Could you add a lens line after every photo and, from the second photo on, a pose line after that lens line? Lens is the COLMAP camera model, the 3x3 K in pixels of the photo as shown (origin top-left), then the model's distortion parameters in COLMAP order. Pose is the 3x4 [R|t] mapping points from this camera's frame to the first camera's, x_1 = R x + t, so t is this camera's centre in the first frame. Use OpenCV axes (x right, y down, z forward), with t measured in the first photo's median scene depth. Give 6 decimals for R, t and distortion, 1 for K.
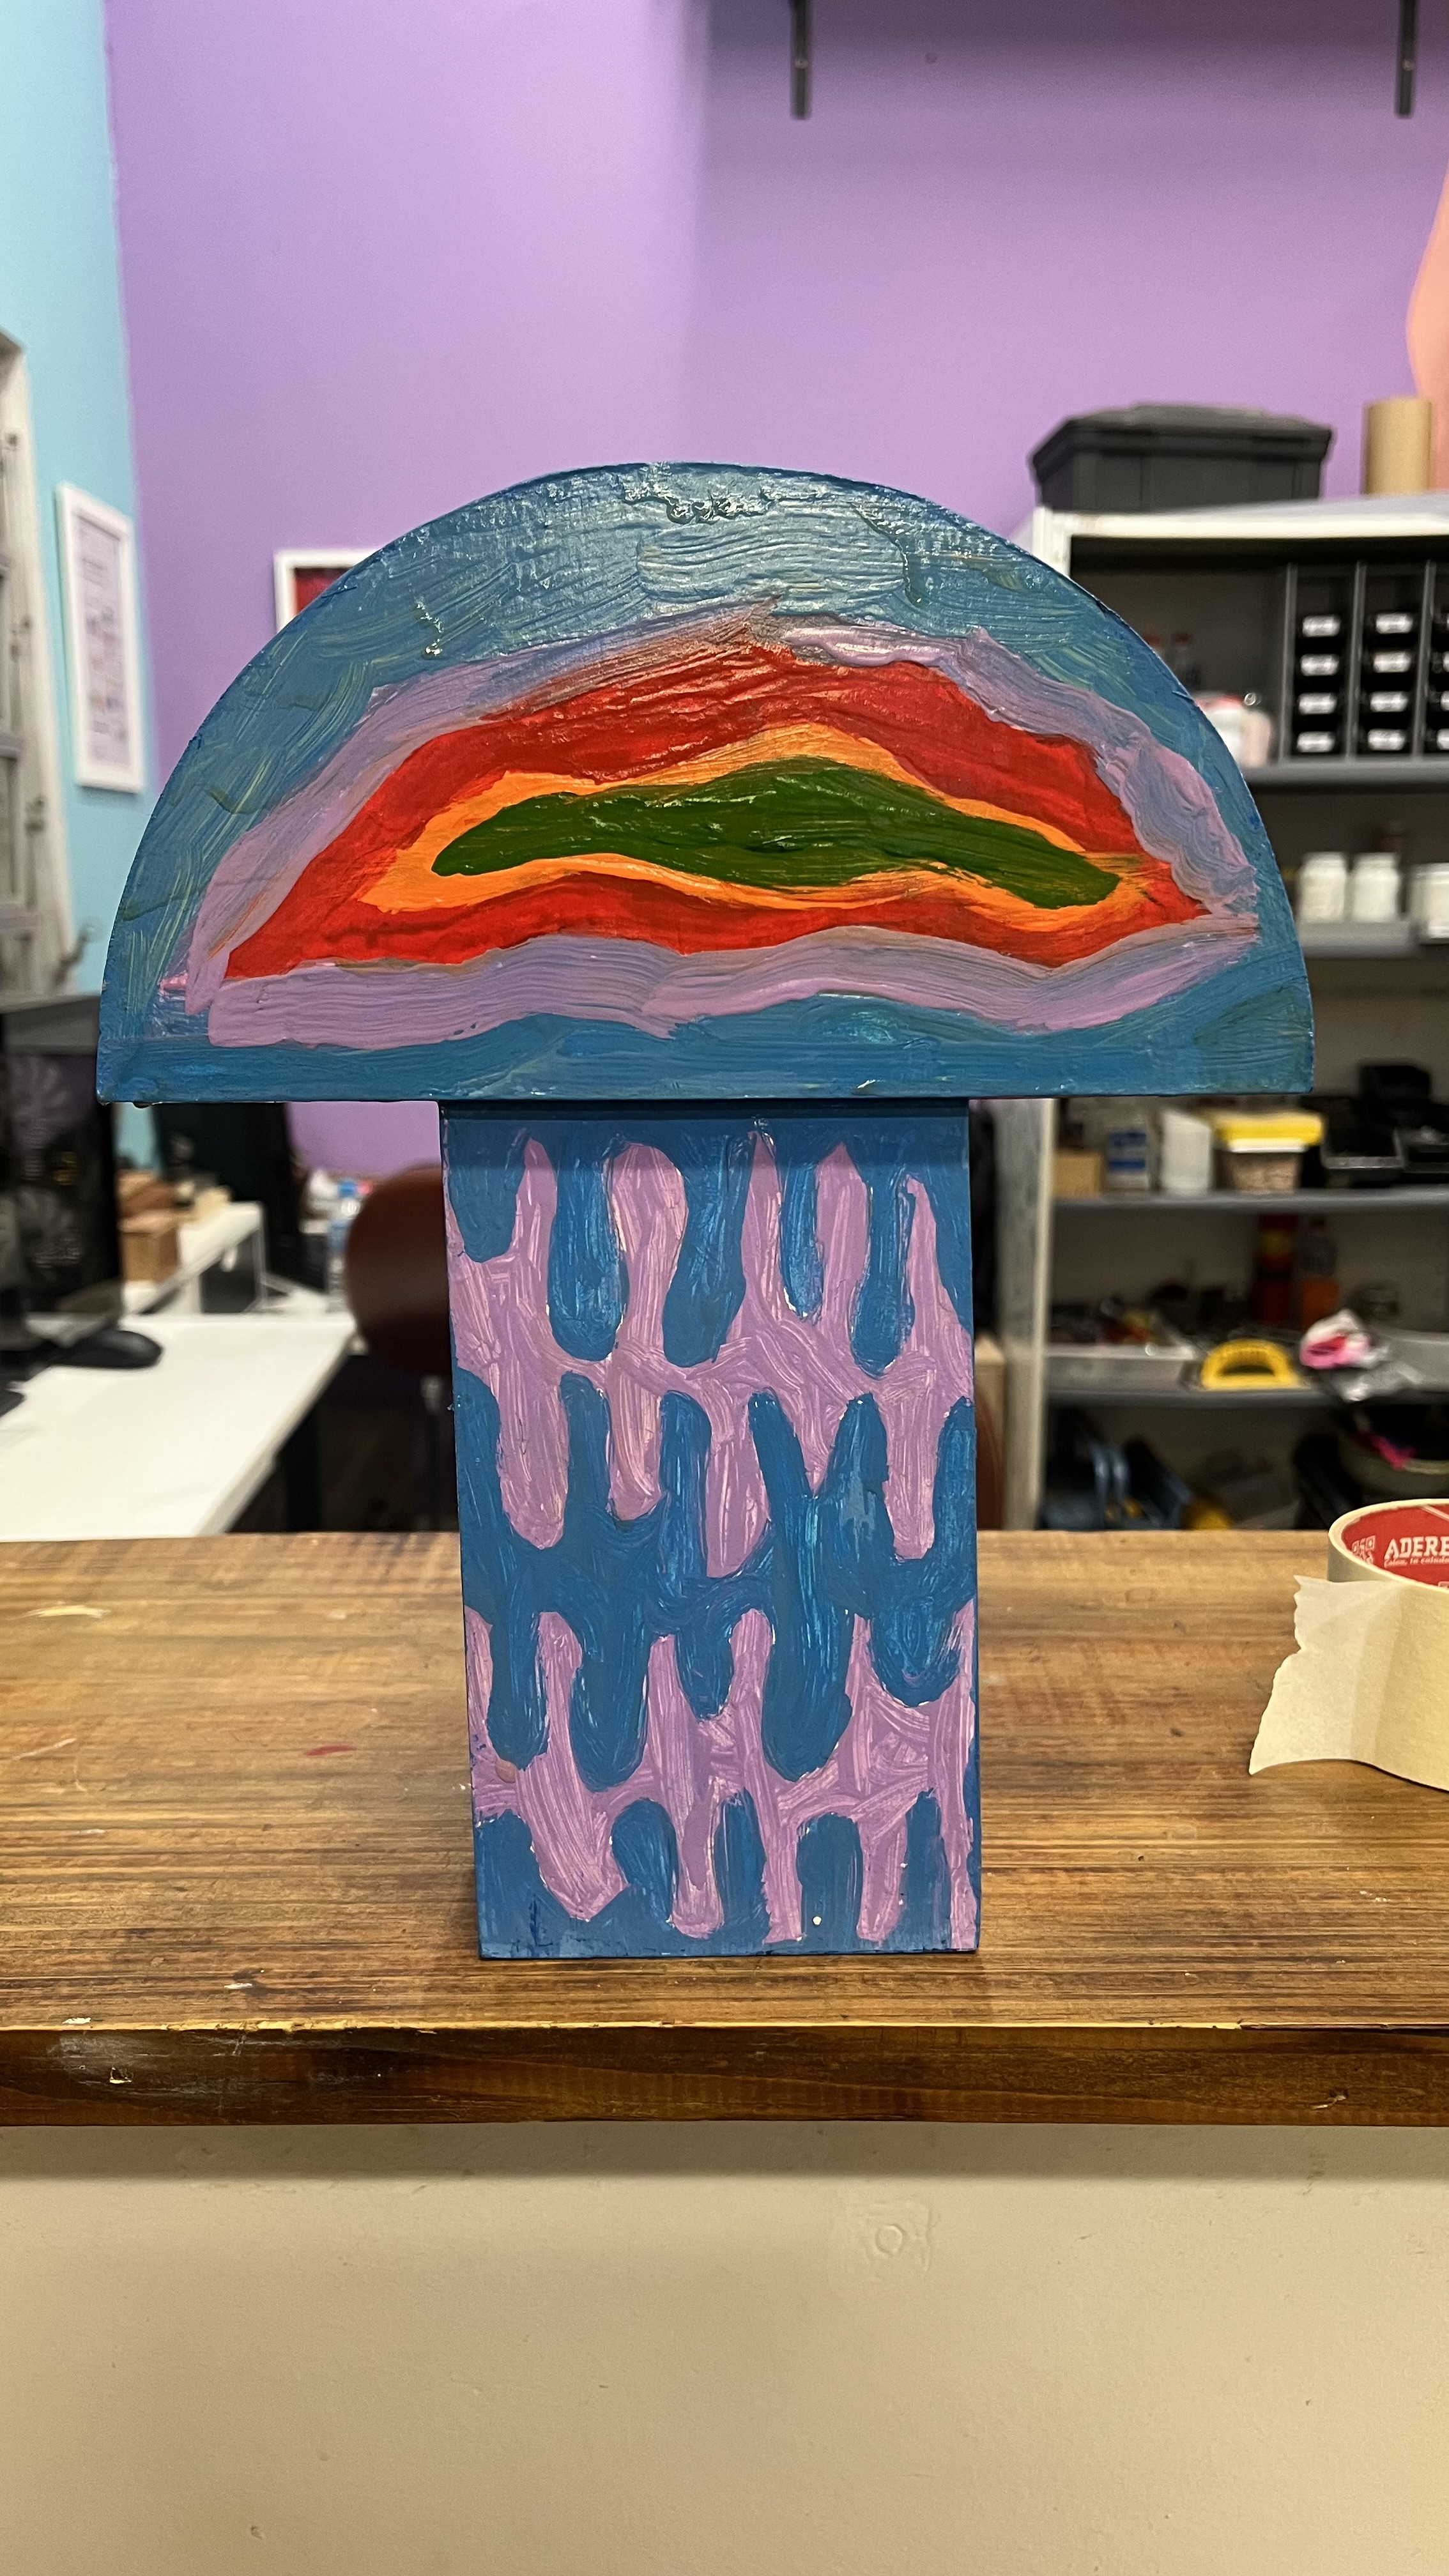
lens RADIAL K [[1985.2, 0, 722.9], [0, 1985.2, 1287.5], [0, 0, 1]] dist [0.015915, 0.010151]
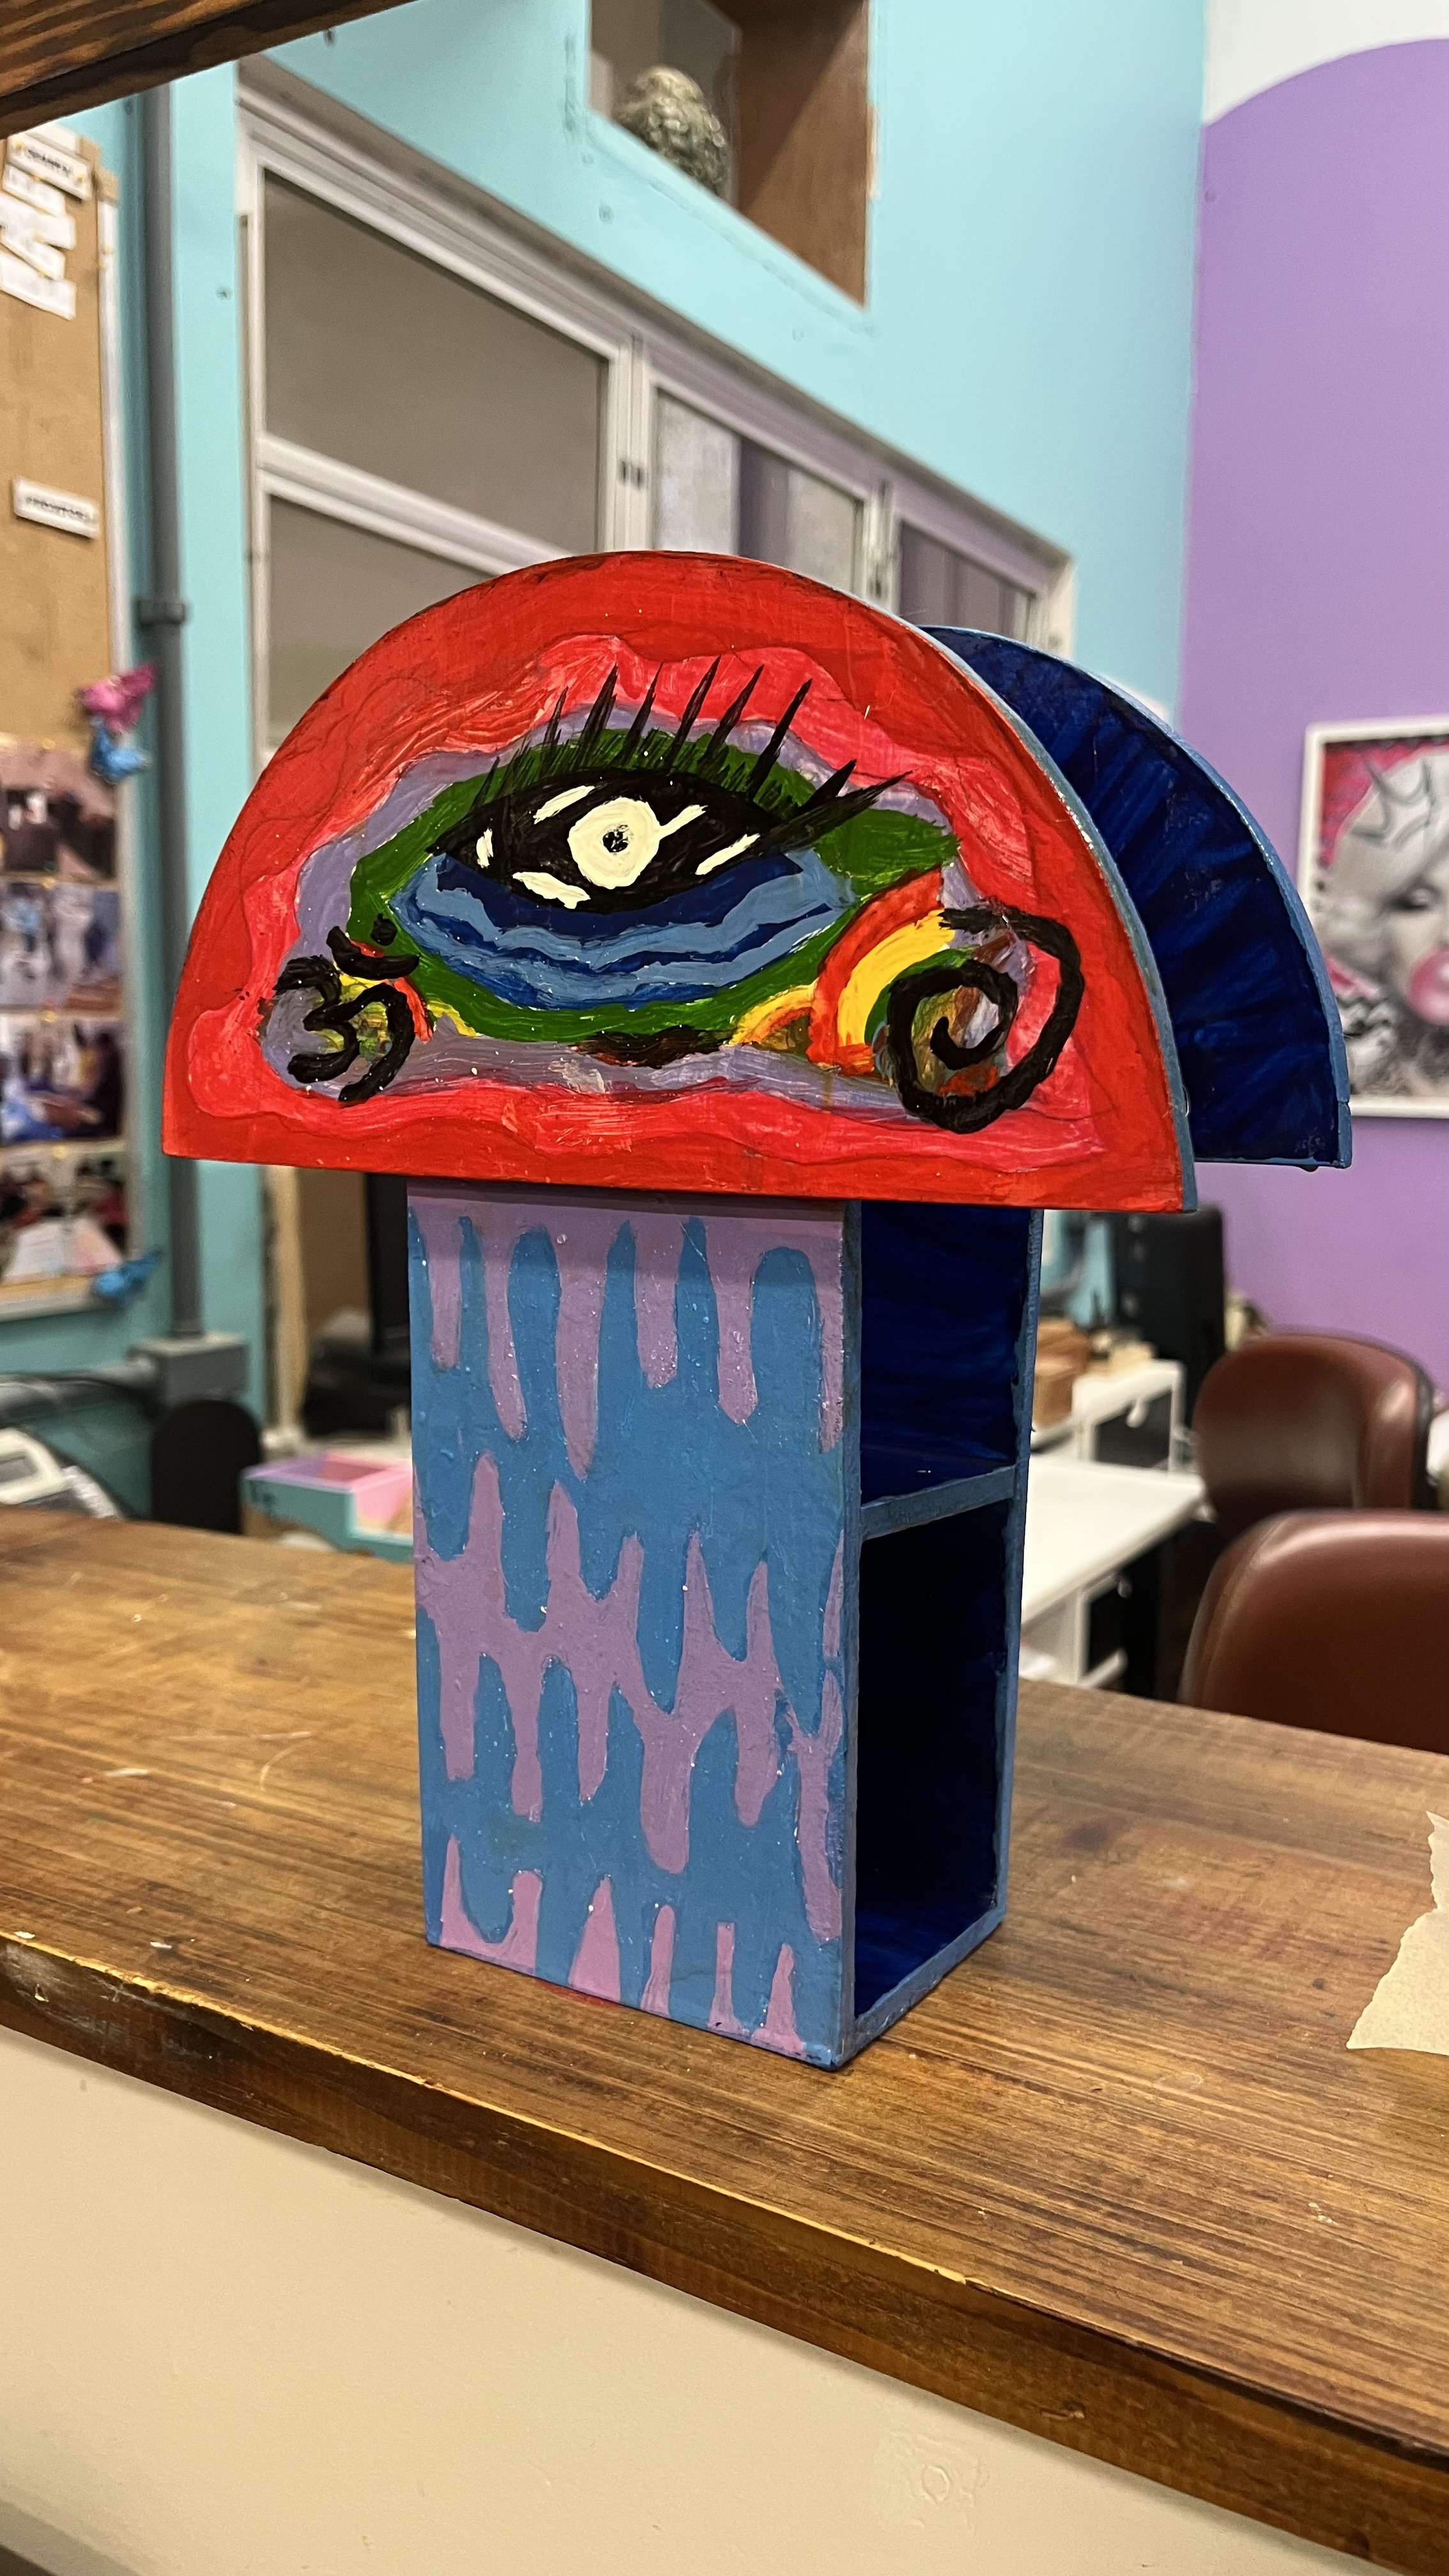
lens RADIAL K [[1985.2, 0, 731.7], [0, 1985.2, 1299.2], [0, 0, 1]] dist [0.015915, 0.010151]
pose [[0.860629, 0.083166, -0.502396, 0.496440], [-0.124265, 0.991048, -0.048815, 0.016875], [0.493839, 0.104442, 0.863258, 0.171894]]
